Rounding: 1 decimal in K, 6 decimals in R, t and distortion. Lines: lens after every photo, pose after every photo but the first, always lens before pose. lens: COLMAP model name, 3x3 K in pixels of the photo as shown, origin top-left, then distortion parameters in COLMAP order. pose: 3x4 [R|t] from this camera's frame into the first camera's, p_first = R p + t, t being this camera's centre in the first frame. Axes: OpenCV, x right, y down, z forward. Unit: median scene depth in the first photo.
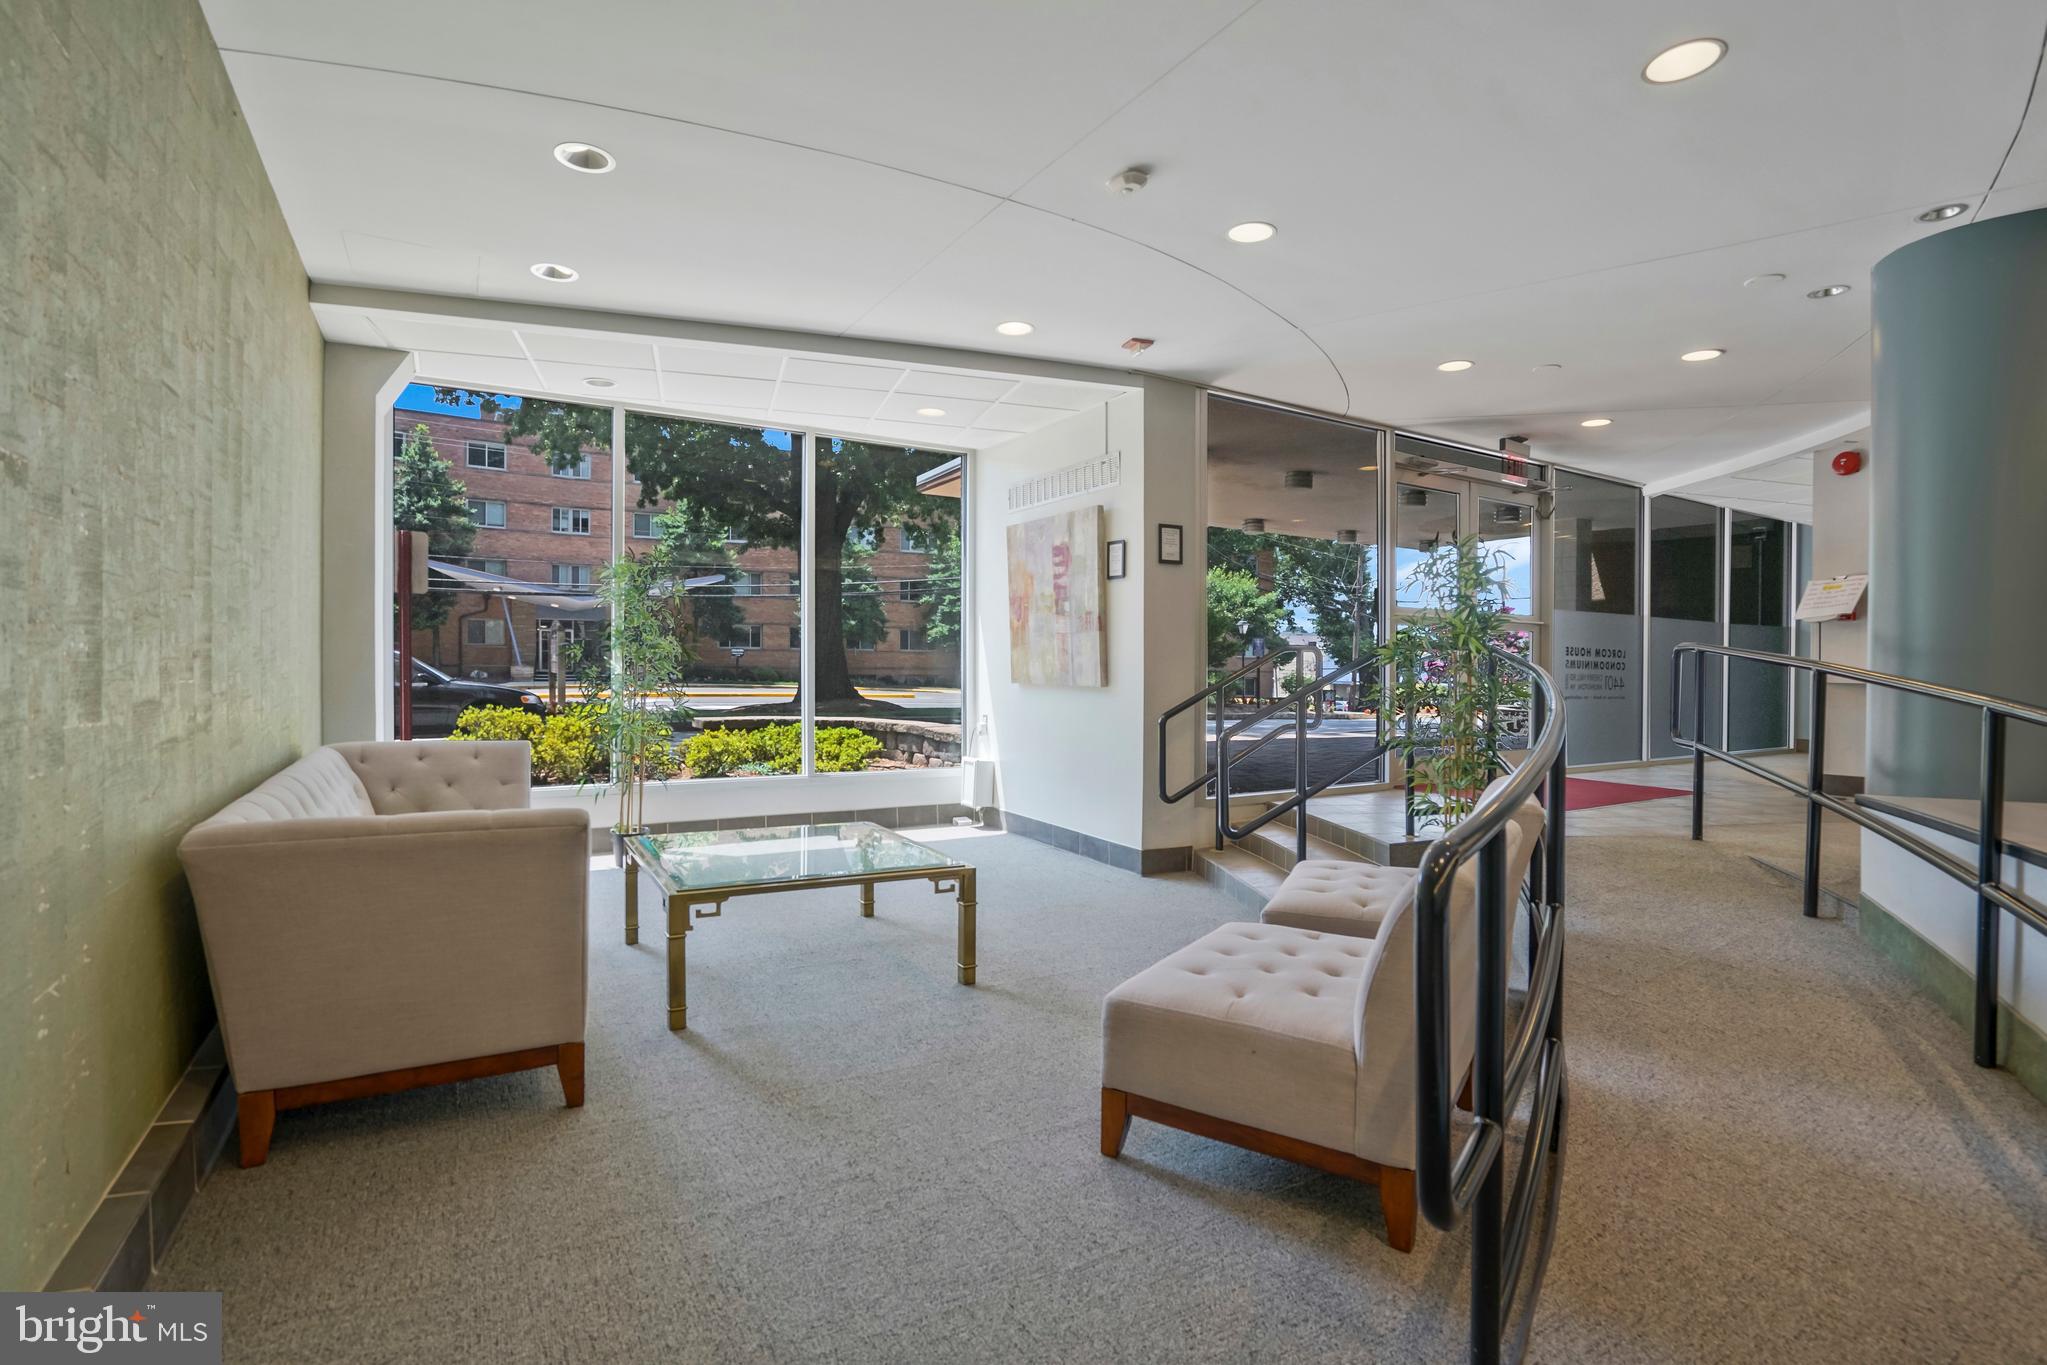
lens RADIAL K [[930.7, 0, 1028.0], [0, 930.7, 676.9], [0, 0, 1]] dist [-0.013876, 0.003436]
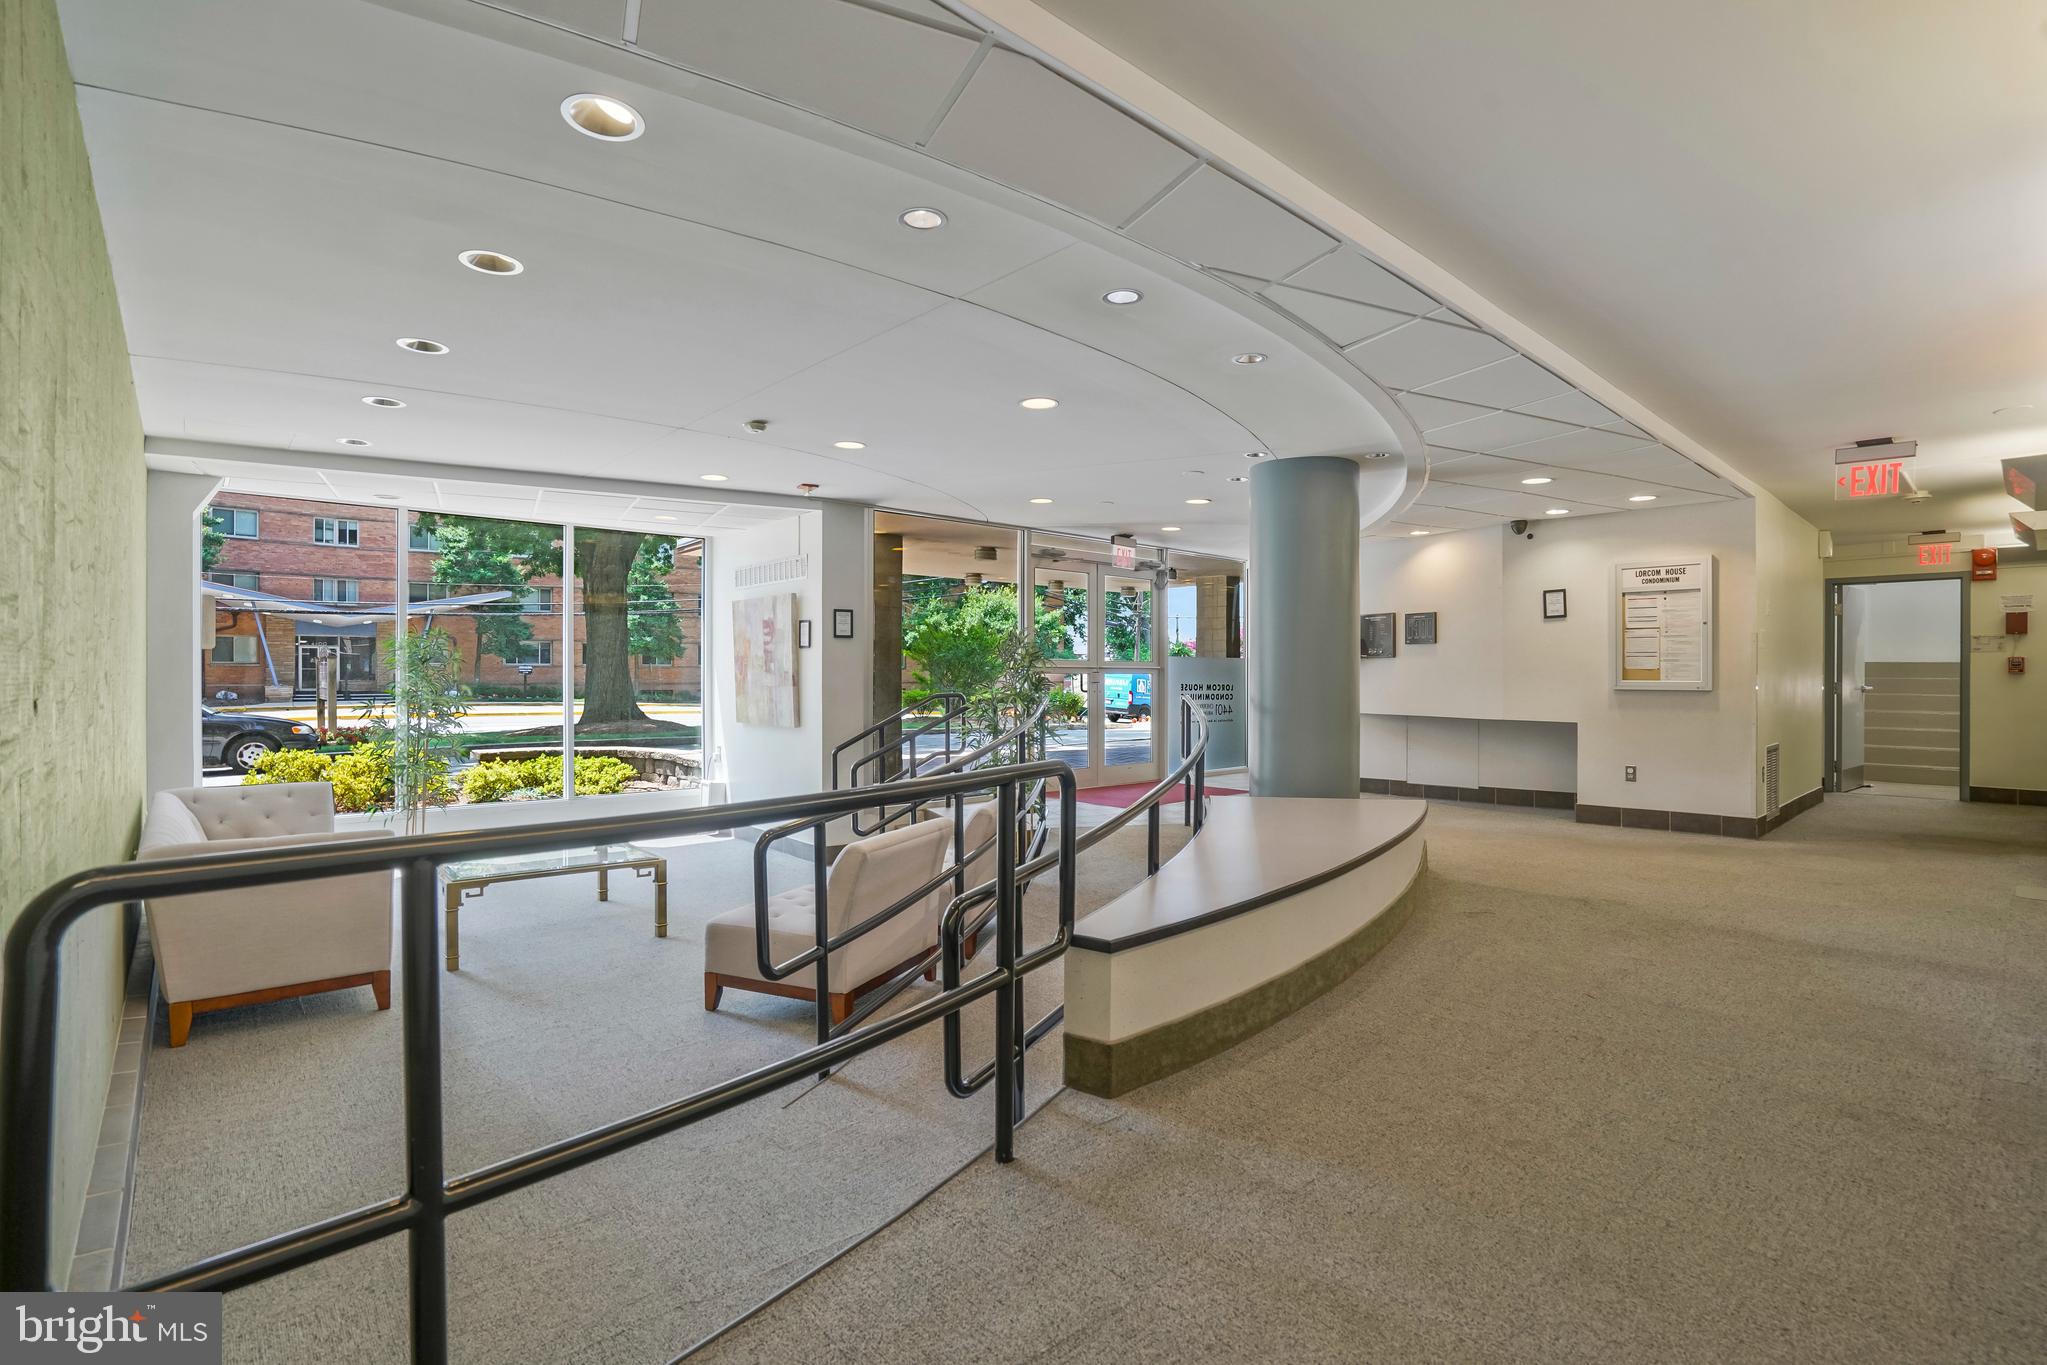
lens RADIAL K [[930.7, 0, 1022.5], [0, 930.7, 678.5], [0, 0, 1]] dist [-0.013876, 0.003436]
pose [[0.983027, -0.008228, 0.183275, 0.138924], [0.009113, 0.999951, -0.003987, -0.046048], [-0.183233, 0.005590, 0.983054, -0.347318]]
